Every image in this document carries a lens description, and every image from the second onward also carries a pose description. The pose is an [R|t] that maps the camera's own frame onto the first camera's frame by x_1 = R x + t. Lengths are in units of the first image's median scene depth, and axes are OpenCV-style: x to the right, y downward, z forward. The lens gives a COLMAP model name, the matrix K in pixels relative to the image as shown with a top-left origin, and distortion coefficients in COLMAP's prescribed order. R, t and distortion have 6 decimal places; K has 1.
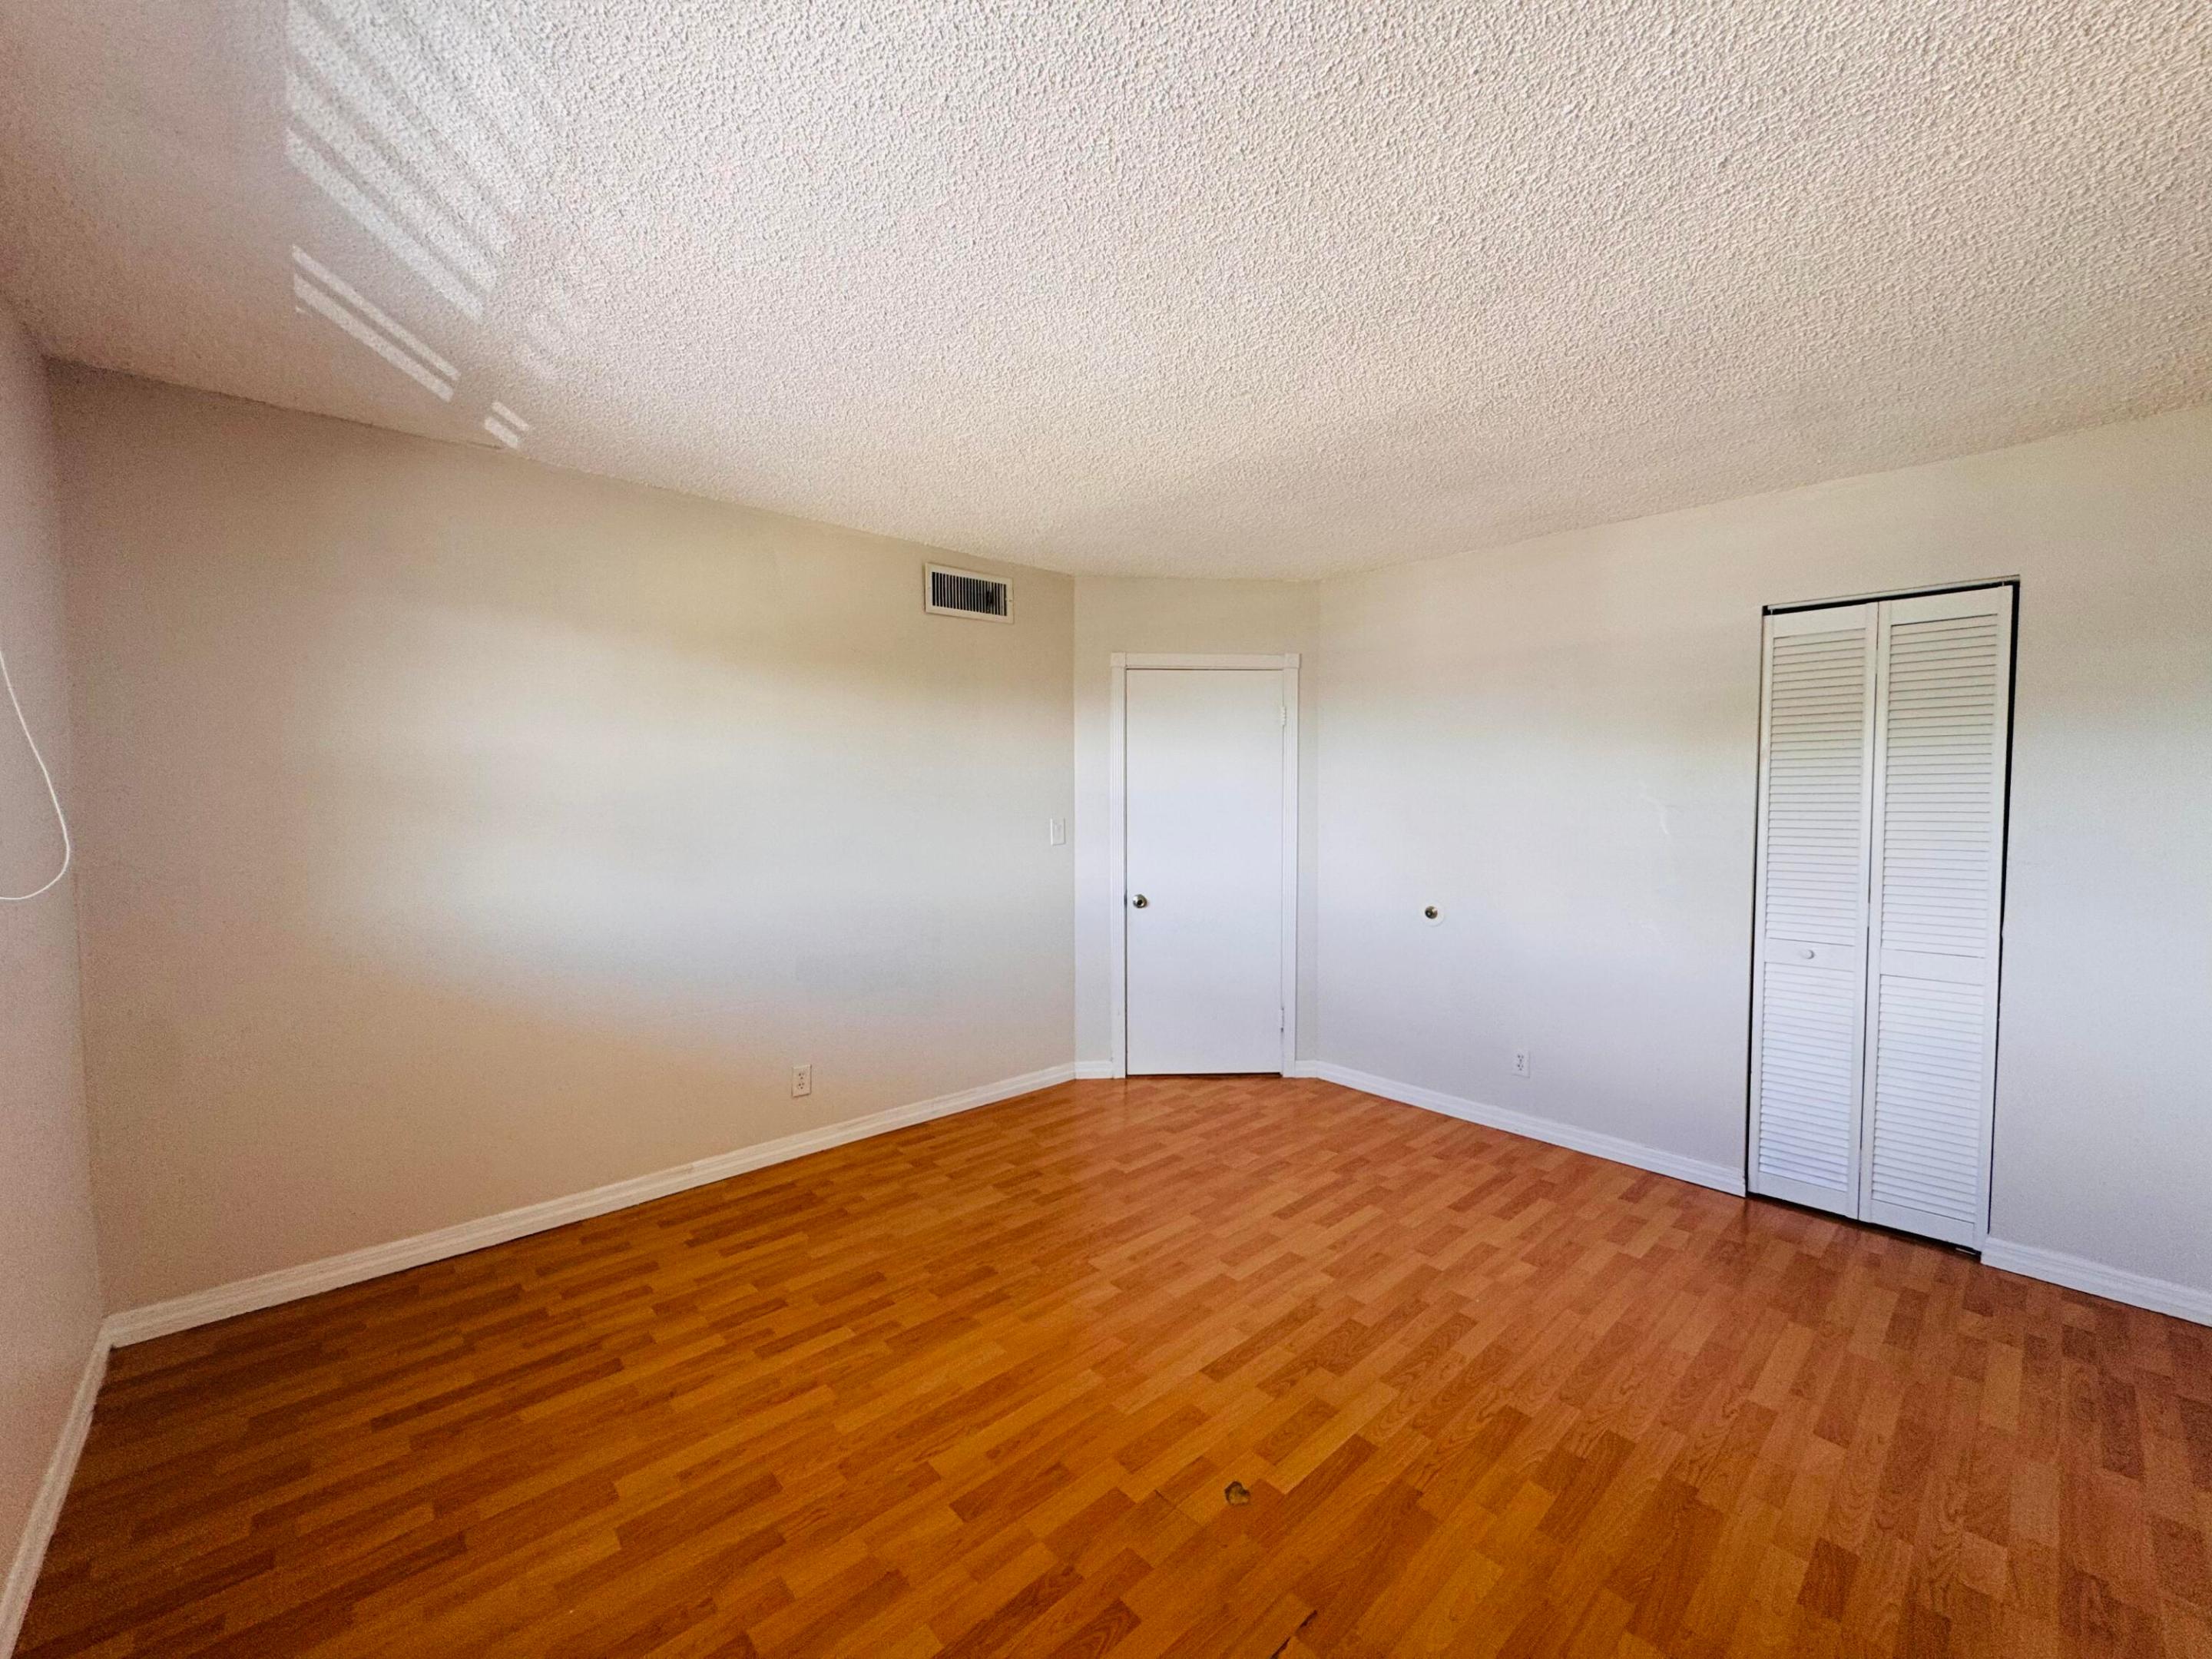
lens RADIAL K [[890.4, 0, 1101.7], [0, 890.4, 825.9], [0, 0, 1]] dist [-0.002797, 0.000174]
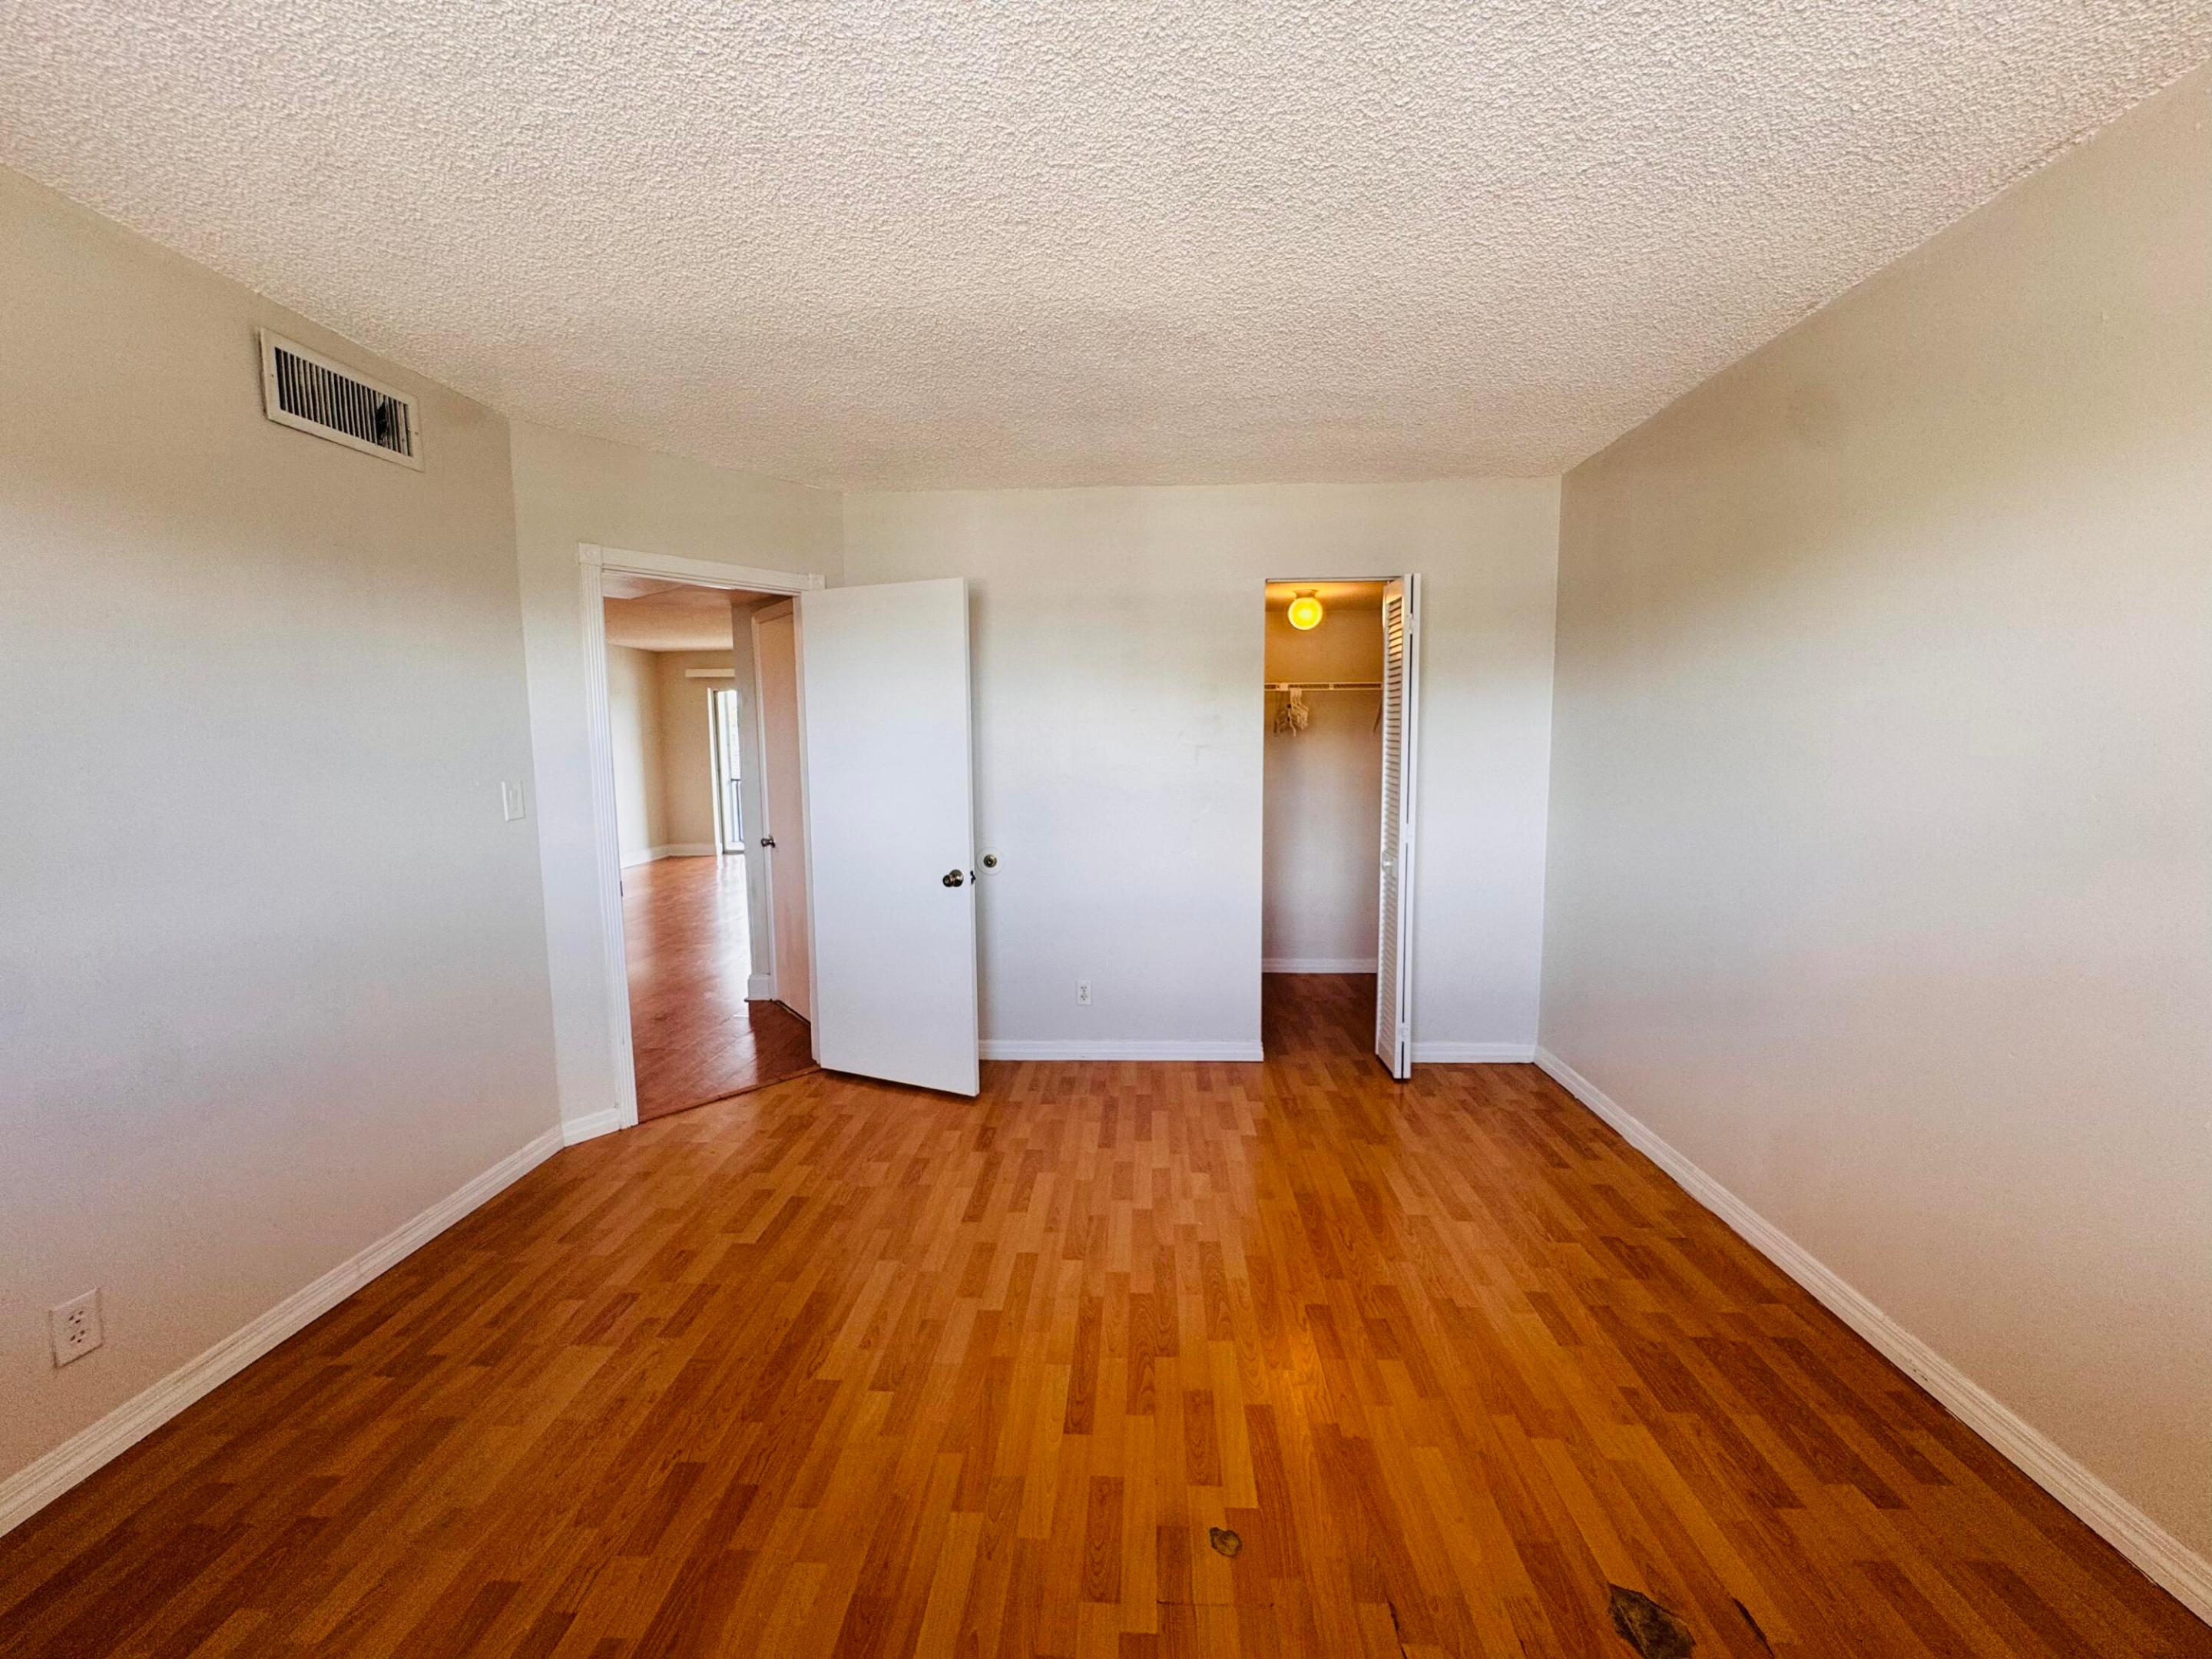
lens RADIAL K [[894.6, 0, 1103.2], [0, 894.6, 825.2], [0, 0, 1]] dist [-0.002393, -0.000079]
pose [[0.711631, -0.076390, 0.698388, -0.275012], [0.039510, 0.996849, 0.068776, -0.004968], [-0.701442, -0.021350, 0.712407, 0.269676]]
